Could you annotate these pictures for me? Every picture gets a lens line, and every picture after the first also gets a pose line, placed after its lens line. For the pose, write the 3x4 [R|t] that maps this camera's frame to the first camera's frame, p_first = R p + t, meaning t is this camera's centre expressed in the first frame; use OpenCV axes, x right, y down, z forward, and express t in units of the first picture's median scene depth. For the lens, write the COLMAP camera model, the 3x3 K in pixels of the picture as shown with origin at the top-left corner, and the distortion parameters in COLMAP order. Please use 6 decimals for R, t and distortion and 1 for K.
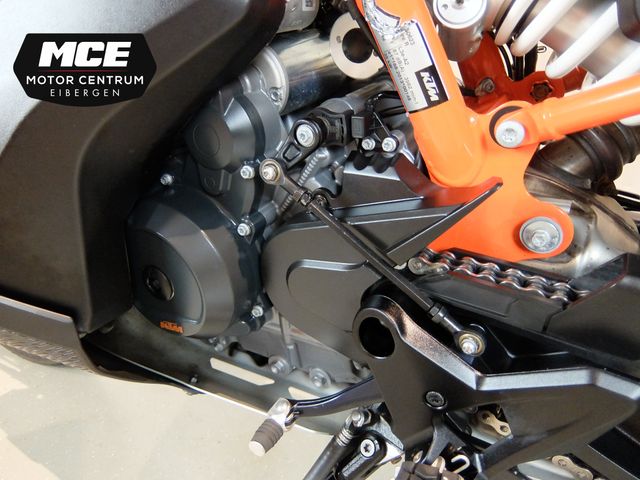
lens RADIAL K [[497.4, 0, 319.6], [0, 497.4, 230.4], [0, 0, 1]] dist [-0.037033, -0.006126]
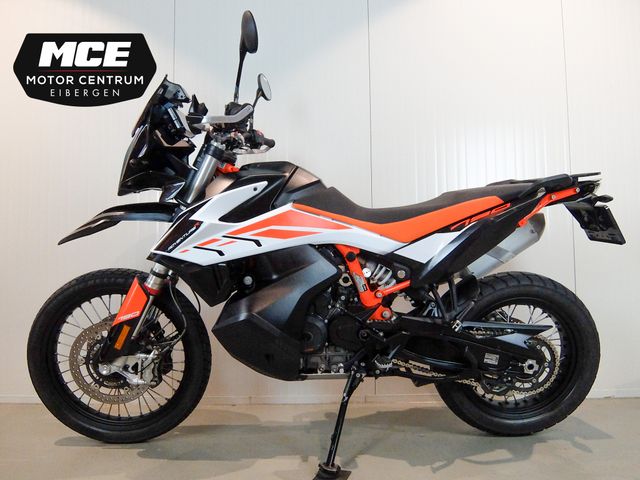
lens RADIAL K [[480.2, 0, 319.8], [0, 480.2, 256.1], [0, 0, 1]] dist [-0.001472, -0.003535]
pose [[0.850246, 0.001372, 0.526383, -2.597802], [0.170936, 0.945082, -0.278569, 0.667043], [-0.497858, 0.326830, 0.803318, -2.698472]]
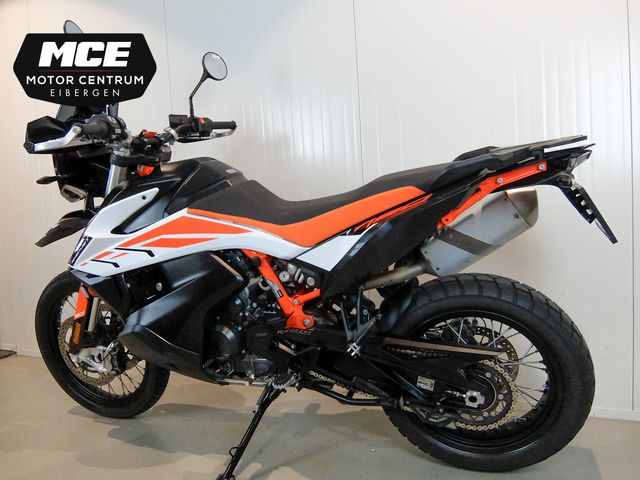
lens RADIAL K [[473.2, 0, 310.9], [0, 473.2, 257.4], [0, 0, 1]] dist [-0.013164, -0.003335]
pose [[0.986750, -0.071423, 0.145679, -0.114353], [0.099752, 0.975205, -0.197547, 0.273525], [-0.127958, 0.209461, 0.969409, -3.184894]]
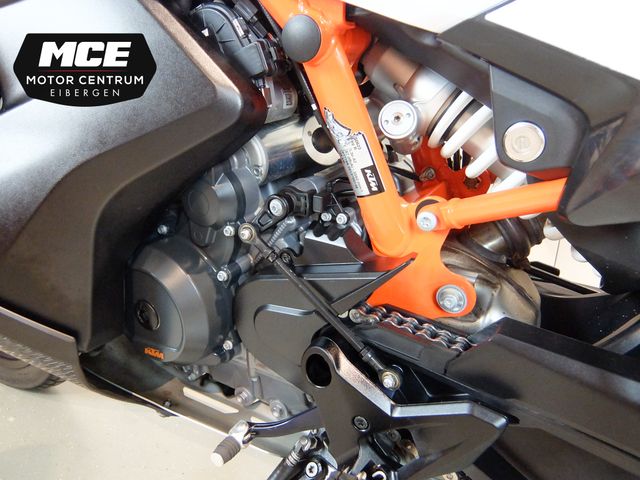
lens RADIAL K [[516.0, 0, 320.2], [0, 516.0, 227.8], [0, 0, 1]] dist [-0.046092, -0.002916]
pose [[0.996918, 0.075487, 0.021344, 0.057802], [-0.073239, 0.993107, -0.091508, -0.024347], [-0.028105, 0.089663, 0.995576, -0.313892]]
